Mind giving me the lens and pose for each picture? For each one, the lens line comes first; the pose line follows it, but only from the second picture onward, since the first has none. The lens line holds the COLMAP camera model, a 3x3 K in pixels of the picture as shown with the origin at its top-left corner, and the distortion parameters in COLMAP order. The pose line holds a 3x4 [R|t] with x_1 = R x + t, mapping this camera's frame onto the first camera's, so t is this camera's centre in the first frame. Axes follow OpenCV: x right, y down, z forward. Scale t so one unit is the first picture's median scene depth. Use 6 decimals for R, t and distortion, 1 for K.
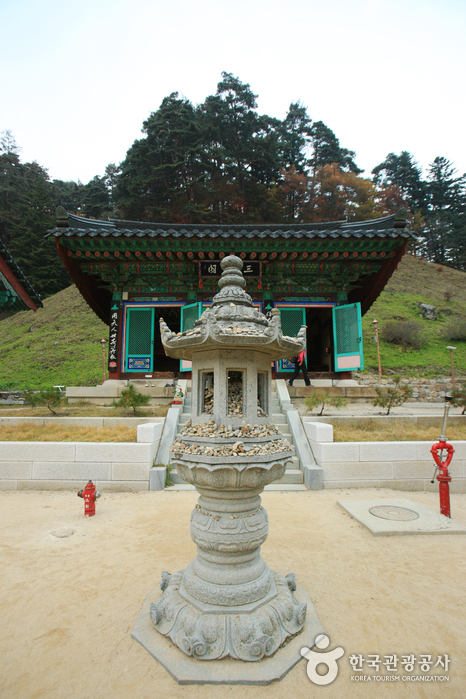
lens RADIAL K [[329.0, 0, 232.0], [0, 329.0, 362.9], [0, 0, 1]] dist [-0.064182, 0.025150]
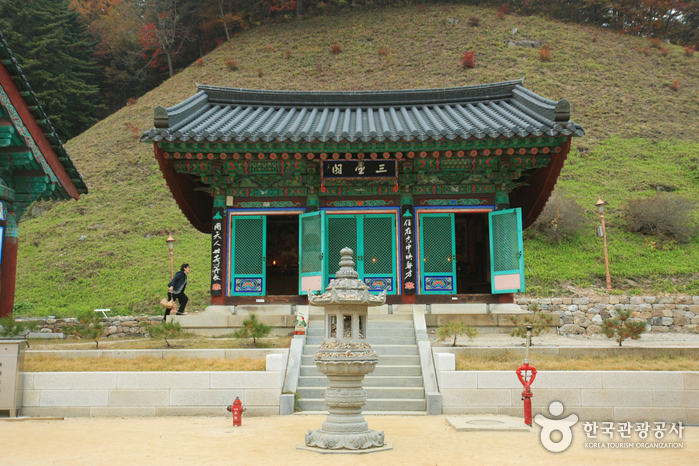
lens RADIAL K [[684.8, 0, 349.5], [0, 684.8, 233.0], [0, 0, 1]] dist [-0.034948, 0.137106]
pose [[0.998806, -0.010436, -0.047725, 0.050583], [0.009129, 0.999580, -0.027520, -0.080701], [0.047992, 0.027051, 0.998481, -0.704096]]
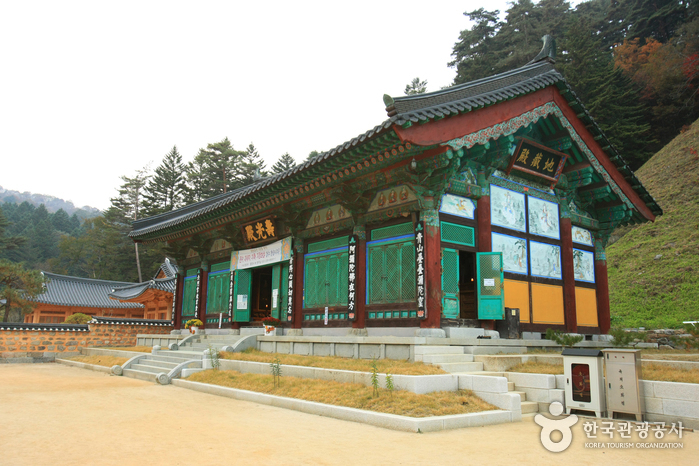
lens RADIAL K [[552.8, 0, 349.5], [0, 552.8, 233.0], [0, 0, 1]] dist [0.003190, 0.005652]
pose [[0.609938, -0.133906, -0.781054, -0.070245], [0.072975, 0.990923, -0.112900, -0.071656], [0.789082, 0.011865, 0.614173, -0.602251]]
